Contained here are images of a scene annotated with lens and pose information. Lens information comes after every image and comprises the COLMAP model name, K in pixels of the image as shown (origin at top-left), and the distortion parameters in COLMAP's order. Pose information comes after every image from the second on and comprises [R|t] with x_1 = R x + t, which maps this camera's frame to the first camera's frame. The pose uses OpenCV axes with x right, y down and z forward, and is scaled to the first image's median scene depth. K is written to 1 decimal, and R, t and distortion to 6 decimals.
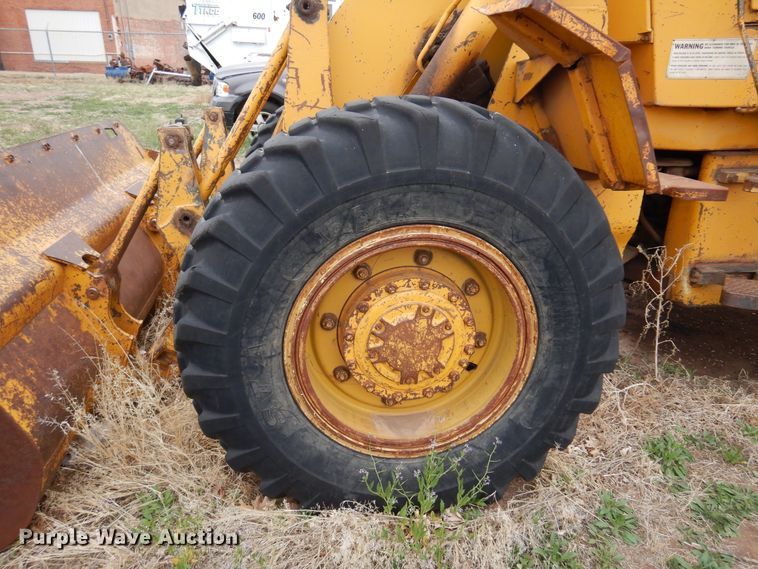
lens RADIAL K [[541.6, 0, 379.2], [0, 541.6, 283.3], [0, 0, 1]] dist [0.018292, -0.003603]
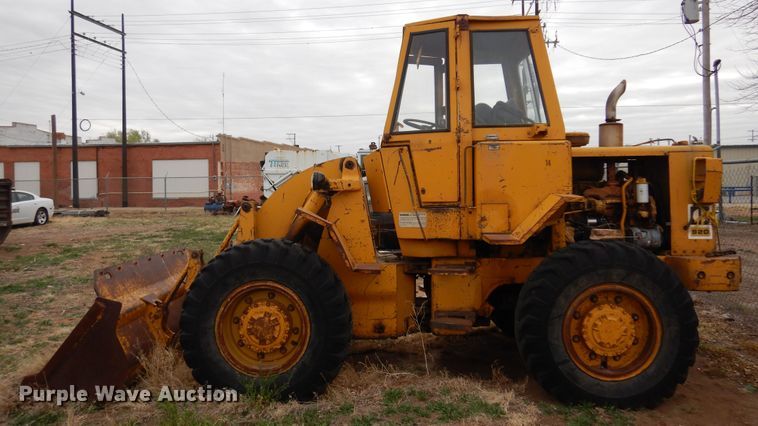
lens RADIAL K [[568.1, 0, 374.6], [0, 568.1, 189.9], [0, 0, 1]] dist [0.022149, -0.005142]
pose [[0.987312, -0.030162, -0.155899, 0.876691], [-0.029931, 0.928844, -0.369260, 0.415459], [0.155944, 0.369241, 0.916156, -1.434444]]
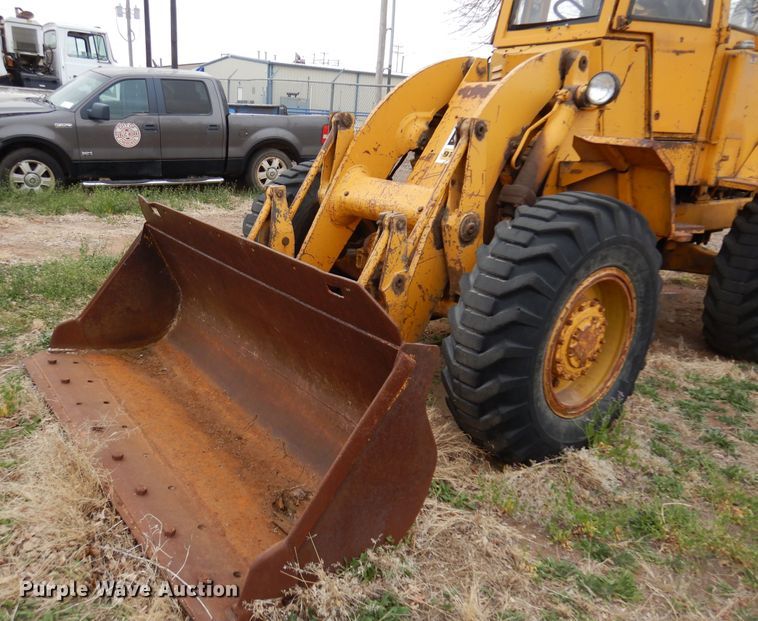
lens RADIAL K [[589.3, 0, 346.1], [0, 589.3, 312.0], [0, 0, 1]] dist [0.020458, -0.009192]
pose [[0.875049, -0.126275, 0.467274, -1.148319], [0.140944, 0.990011, 0.003598, -0.068993], [-0.463060, 0.062711, 0.884105, -0.197942]]
